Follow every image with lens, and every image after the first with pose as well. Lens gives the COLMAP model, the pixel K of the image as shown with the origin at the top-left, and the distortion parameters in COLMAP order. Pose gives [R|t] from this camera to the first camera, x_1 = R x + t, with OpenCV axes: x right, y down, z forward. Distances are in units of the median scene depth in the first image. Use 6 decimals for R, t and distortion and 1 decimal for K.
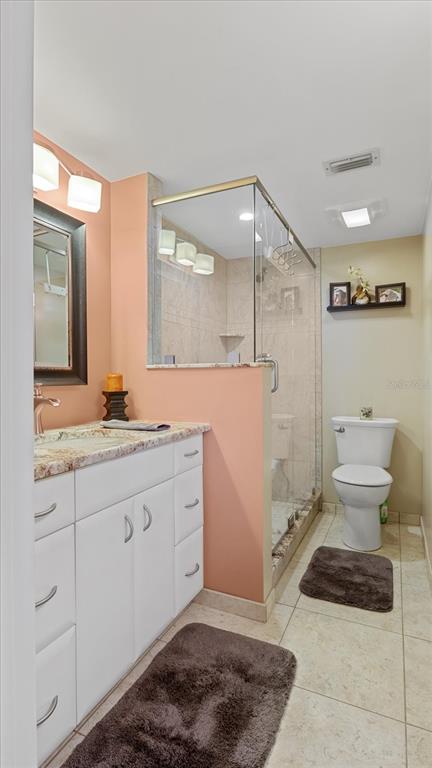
lens RADIAL K [[376.7, 0, 215.2], [0, 376.7, 380.8], [0, 0, 1]] dist [-0.001290, -0.000216]
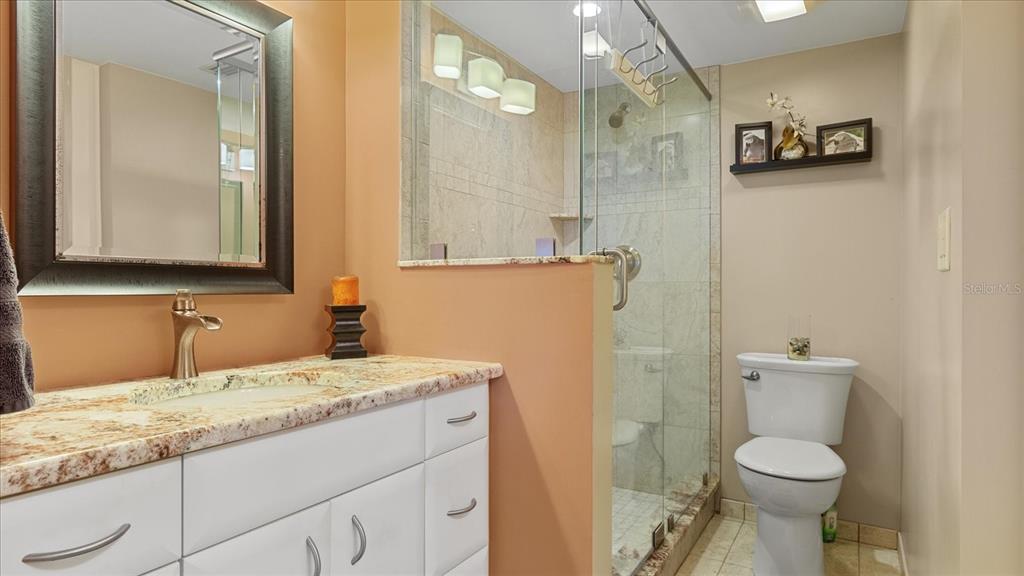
lens RADIAL K [[557.5, 0, 516.5], [0, 557.5, 290.3], [0, 0, 1]] dist [-0.004287, 0.000230]
pose [[0.994705, 0.006673, -0.102559, 0.071281], [-0.007127, 0.999966, -0.004064, 0.004909], [0.102528, 0.004774, 0.994719, 0.133648]]
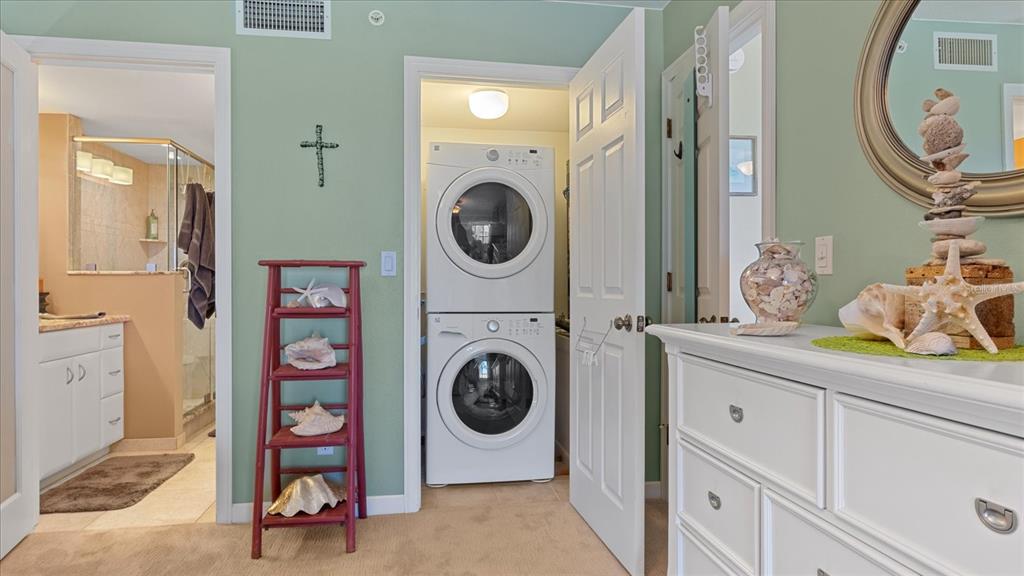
lens RADIAL K [[557.5, 0, 514.9], [0, 557.5, 285.2], [0, 0, 1]] dist [-0.004287, 0.000230]
pose [[0.822777, 0.001741, 0.568362, -0.009636], [0.001925, 0.999981, -0.005851, 0.014714], [-0.568362, 0.005908, 0.822758, -1.099673]]
